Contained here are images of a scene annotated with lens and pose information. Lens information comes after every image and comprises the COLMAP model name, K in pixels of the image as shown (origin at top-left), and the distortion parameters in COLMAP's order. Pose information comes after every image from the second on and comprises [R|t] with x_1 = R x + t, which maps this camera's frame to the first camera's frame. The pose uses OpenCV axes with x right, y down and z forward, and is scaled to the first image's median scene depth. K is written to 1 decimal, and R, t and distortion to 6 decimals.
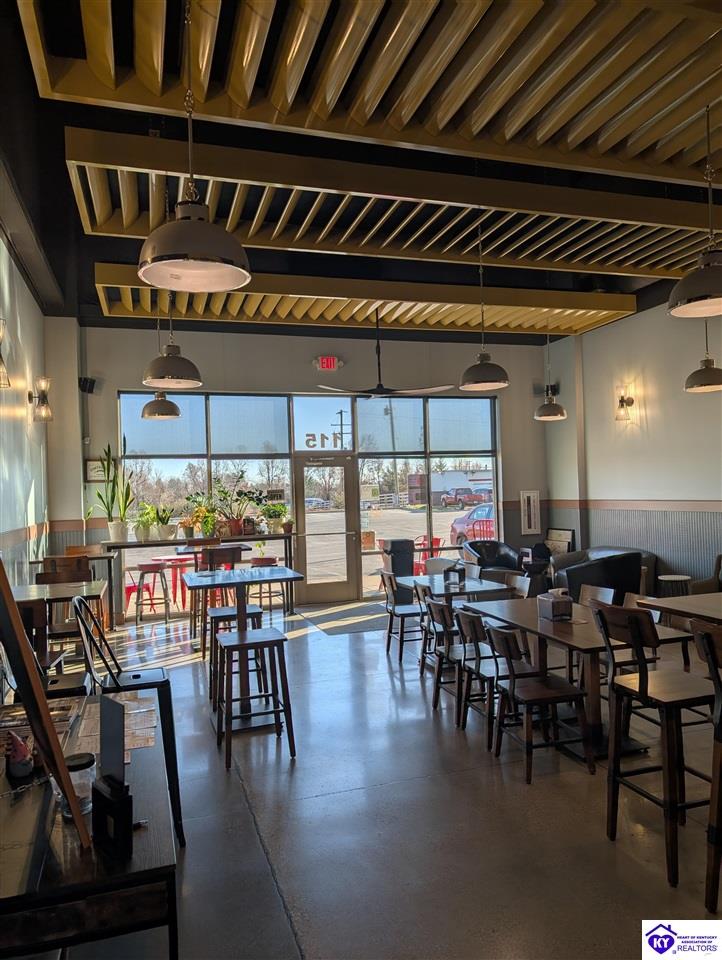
lens RADIAL K [[686.8, 0, 367.5], [0, 686.8, 472.7], [0, 0, 1]] dist [0.011443, -0.021401]
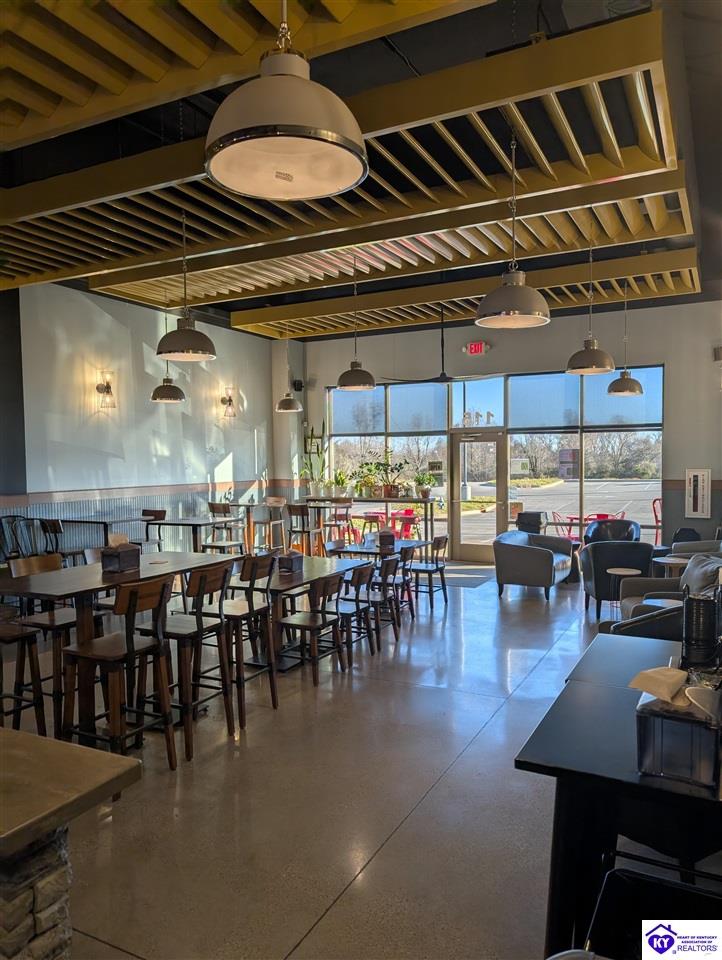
lens RADIAL K [[686.8, 0, 362.5], [0, 686.8, 484.8], [0, 0, 1]] dist [0.011443, -0.021401]
pose [[0.695444, 0.047812, -0.716988, 0.735314], [0.004633, 0.997465, 0.071009, -0.023168], [0.718565, -0.052704, 0.693459, 0.101974]]
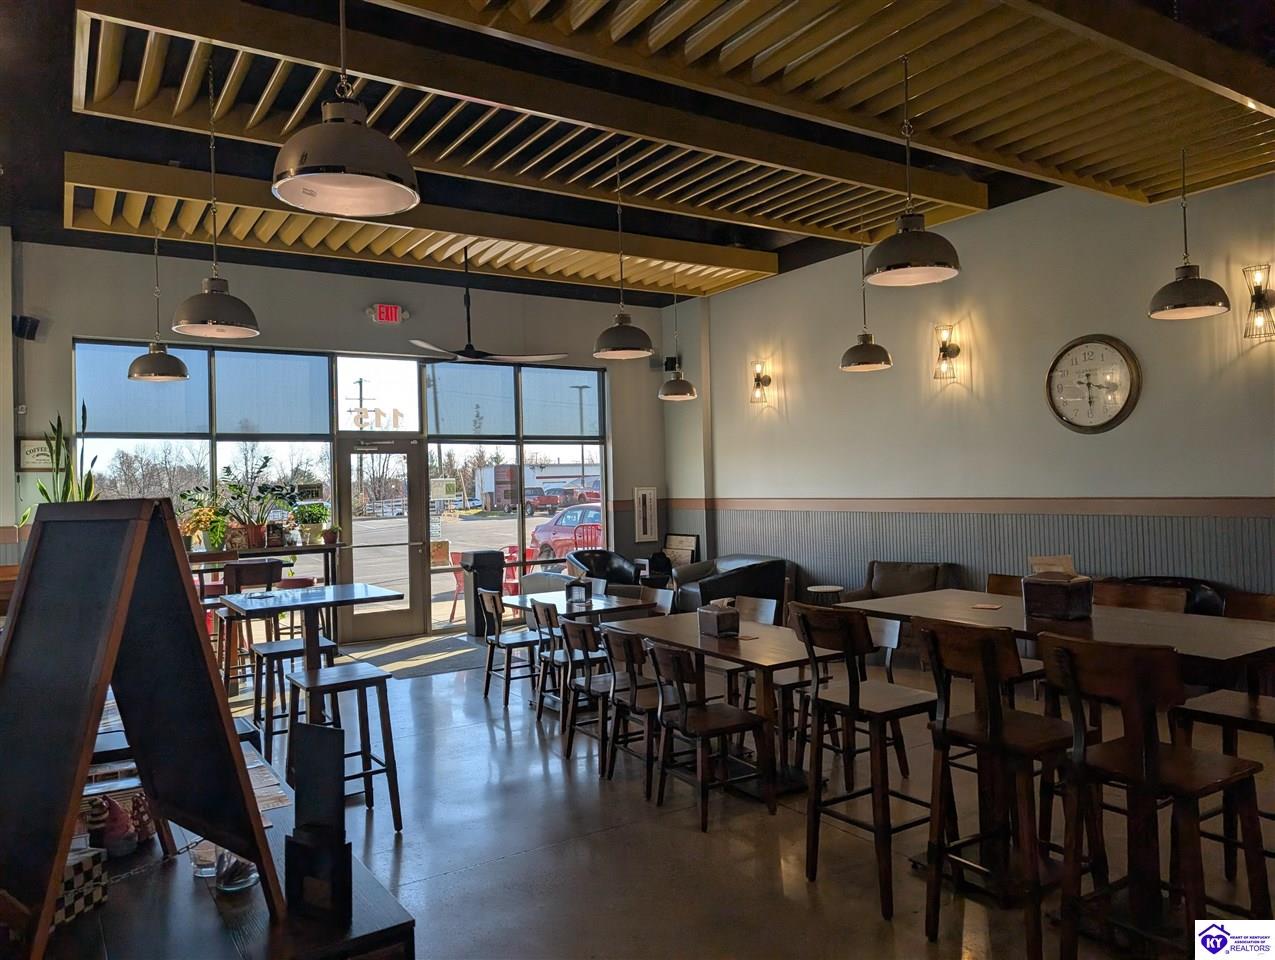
lens RADIAL K [[907.4, 0, 645.0], [0, 907.4, 453.5], [0, 0, 1]] dist [0.037765, -0.054152]
pose [[0.965102, 0.013951, 0.261504, -0.052666], [-0.010100, 0.999820, -0.016063, 0.004734], [-0.261681, 0.012861, 0.965069, -0.022152]]
